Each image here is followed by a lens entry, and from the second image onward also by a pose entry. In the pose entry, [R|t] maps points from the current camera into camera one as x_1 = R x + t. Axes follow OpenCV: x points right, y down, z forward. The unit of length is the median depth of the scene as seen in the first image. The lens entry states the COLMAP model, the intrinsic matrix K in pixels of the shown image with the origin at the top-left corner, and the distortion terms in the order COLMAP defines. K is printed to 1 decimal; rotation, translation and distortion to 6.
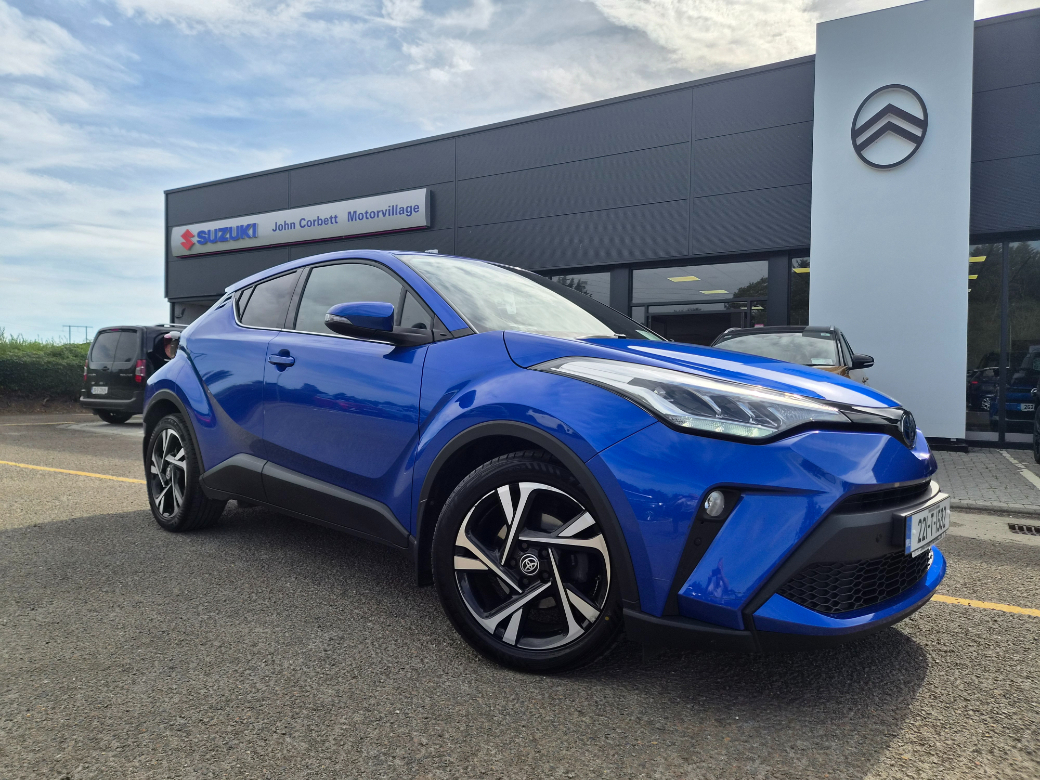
lens RADIAL K [[687.0, 0, 521.7], [0, 687.0, 381.2], [0, 0, 1]] dist [0.052565, -0.041534]
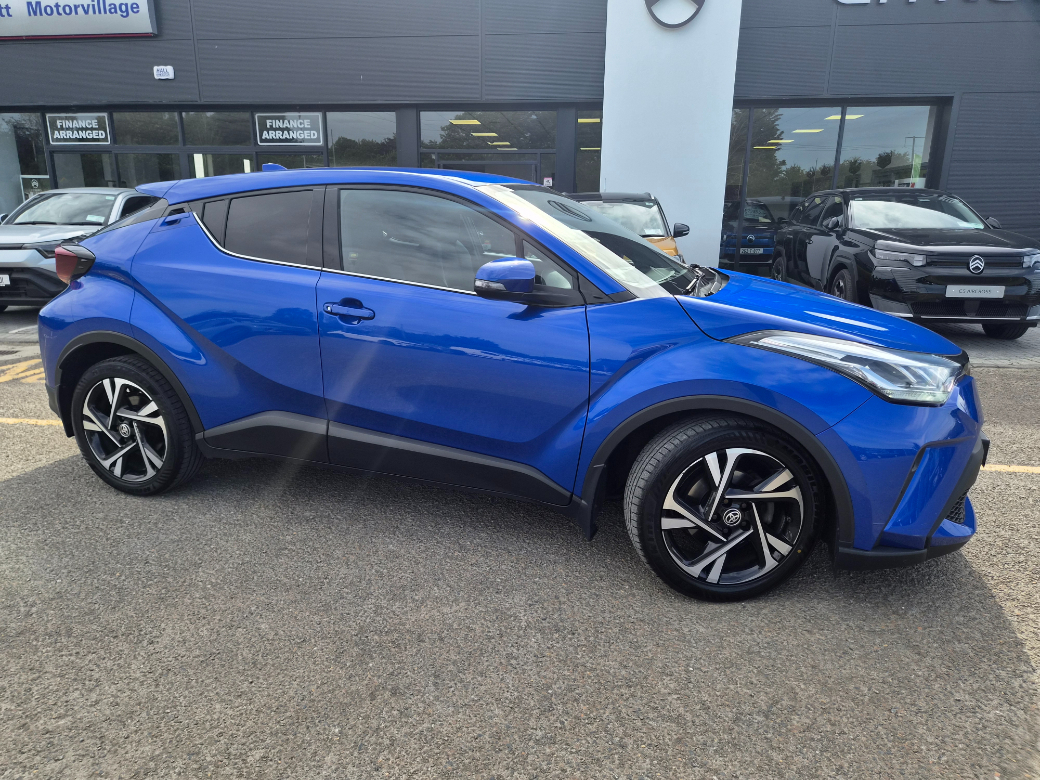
lens RADIAL K [[685.0, 0, 503.6], [0, 685.0, 387.0], [0, 0, 1]] dist [0.054006, -0.042119]
pose [[0.918499, -0.105312, 0.381142, -0.731031], [0.003872, 0.966232, 0.257645, -0.229996], [-0.395405, -0.235170, 0.887891, 0.190363]]
